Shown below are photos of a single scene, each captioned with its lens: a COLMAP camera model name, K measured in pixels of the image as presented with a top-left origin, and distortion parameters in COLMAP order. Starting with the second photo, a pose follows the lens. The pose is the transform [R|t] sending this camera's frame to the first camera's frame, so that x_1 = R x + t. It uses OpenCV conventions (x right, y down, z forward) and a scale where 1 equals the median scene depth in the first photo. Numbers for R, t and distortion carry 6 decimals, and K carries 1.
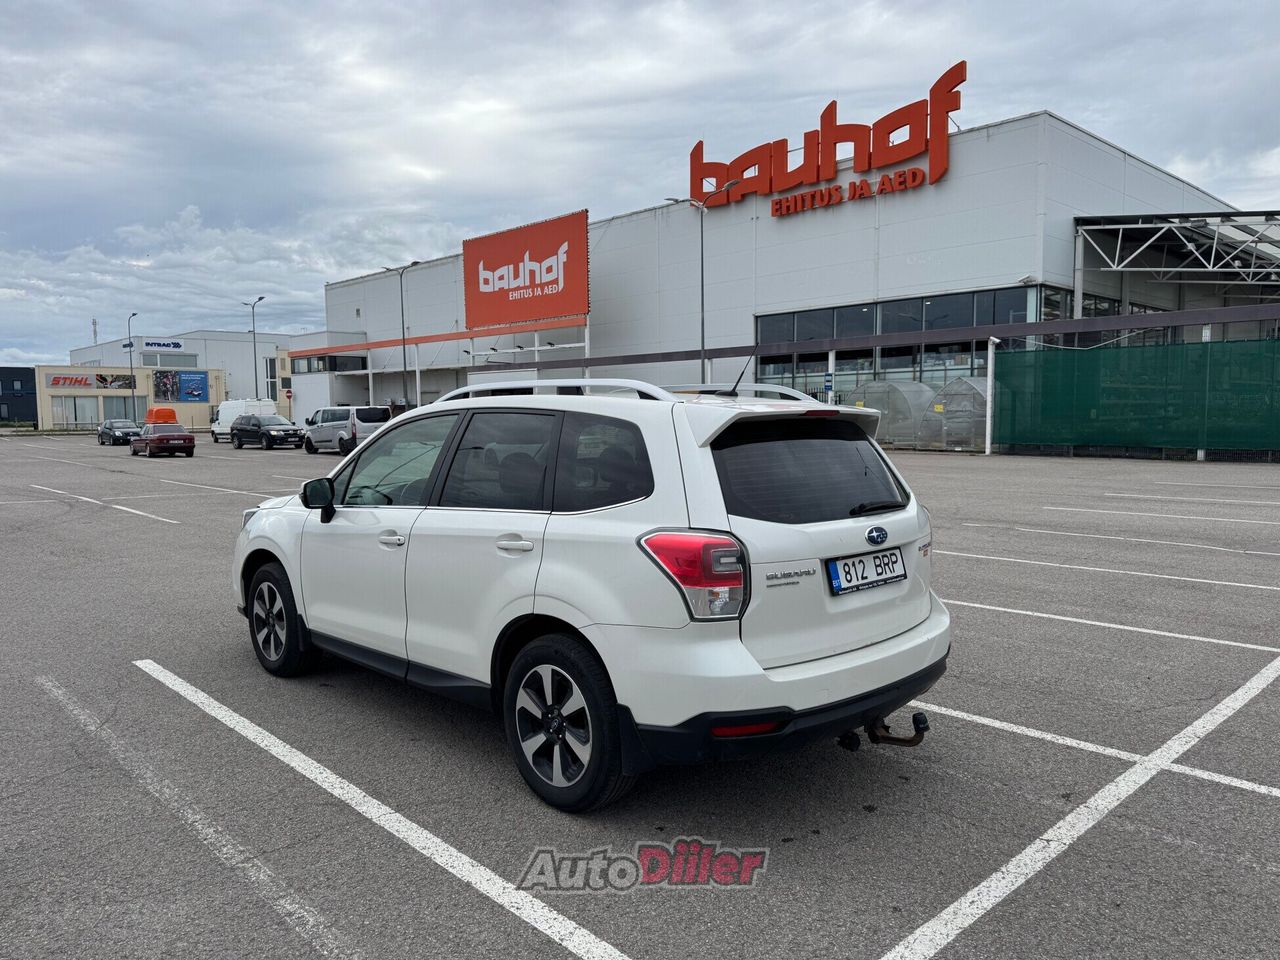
lens RADIAL K [[900.4, 0, 637.8], [0, 900.4, 502.3], [0, 0, 1]] dist [0.046730, -0.057078]
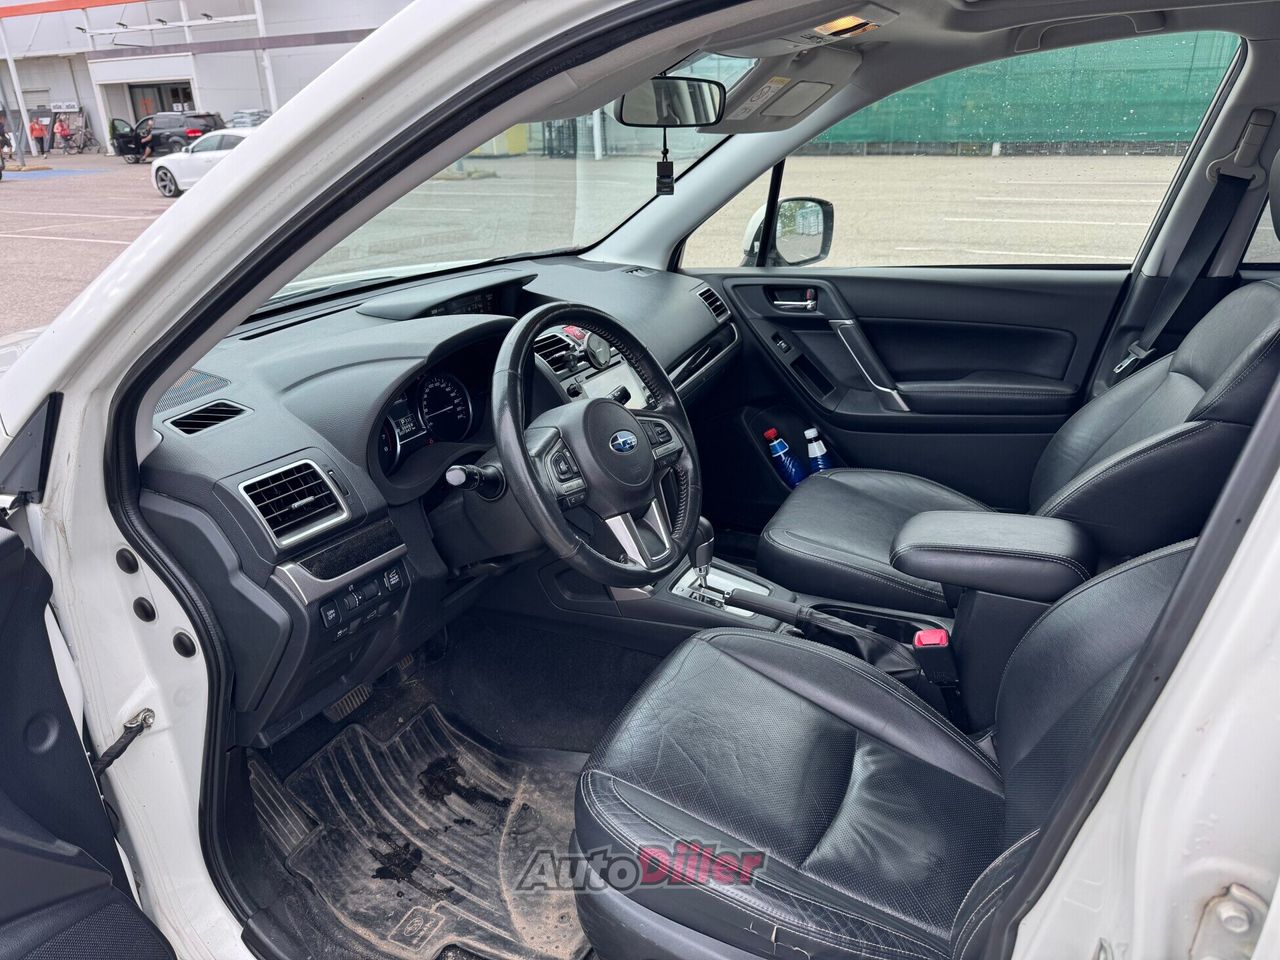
lens RADIAL K [[892.9, 0, 644.4], [0, 892.9, 482.3], [0, 0, 1]] dist [0.064423, -0.052472]
pose [[0.944705, -0.140079, 0.296498, -0.044767], [0.051325, 0.956190, 0.288212, -0.007846], [-0.323881, -0.257058, 0.910507, 0.131599]]
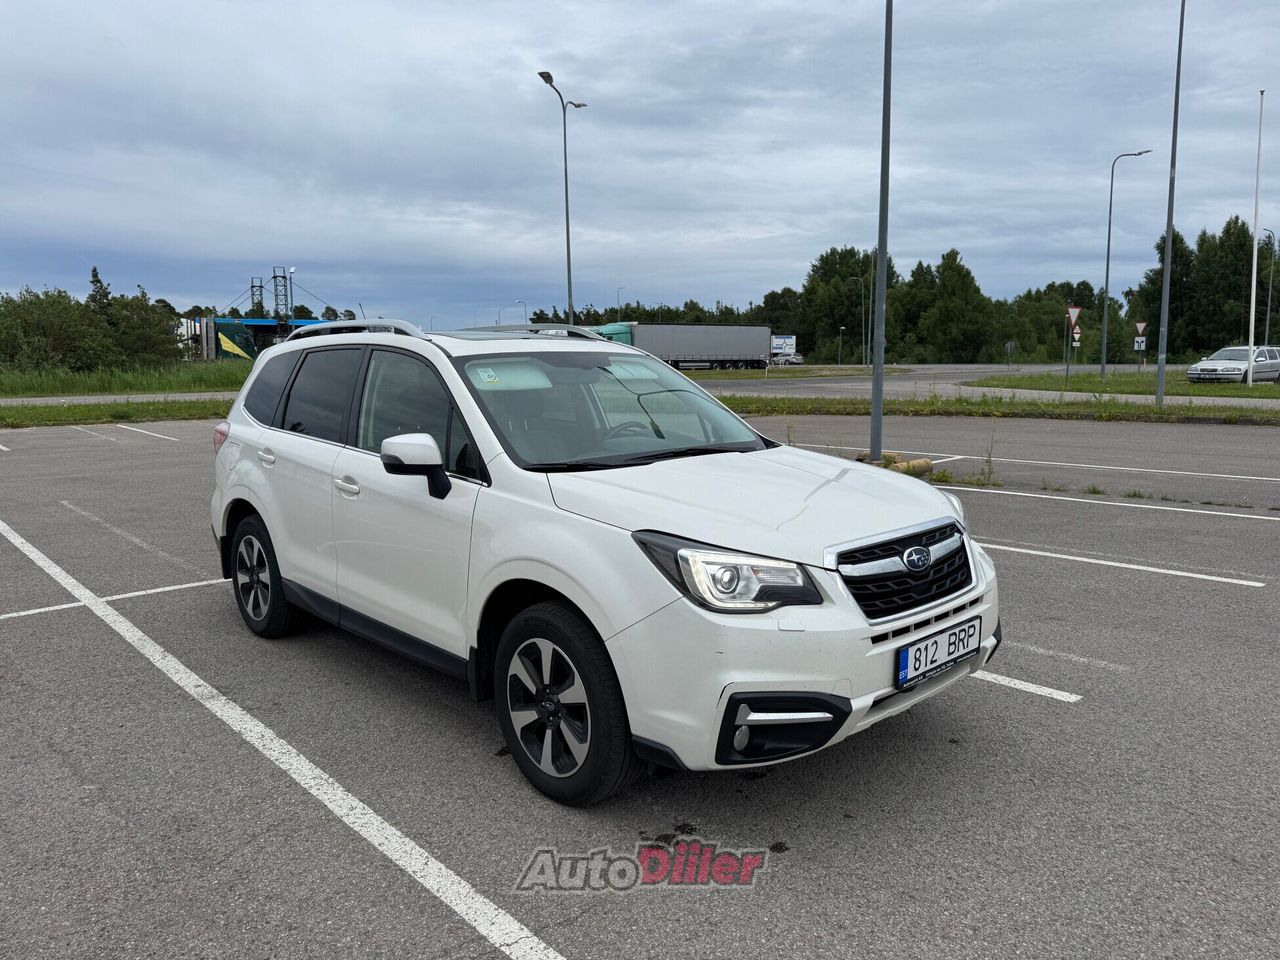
lens RADIAL K [[907.7, 0, 634.6], [0, 907.7, 478.1], [0, 0, 1]] dist [0.059276, -0.070015]
pose [[-0.999365, 0.007927, 0.034751, -0.043997], [0.015490, 0.974665, 0.223132, -0.027702], [-0.032102, 0.223528, -0.974169, 0.305069]]
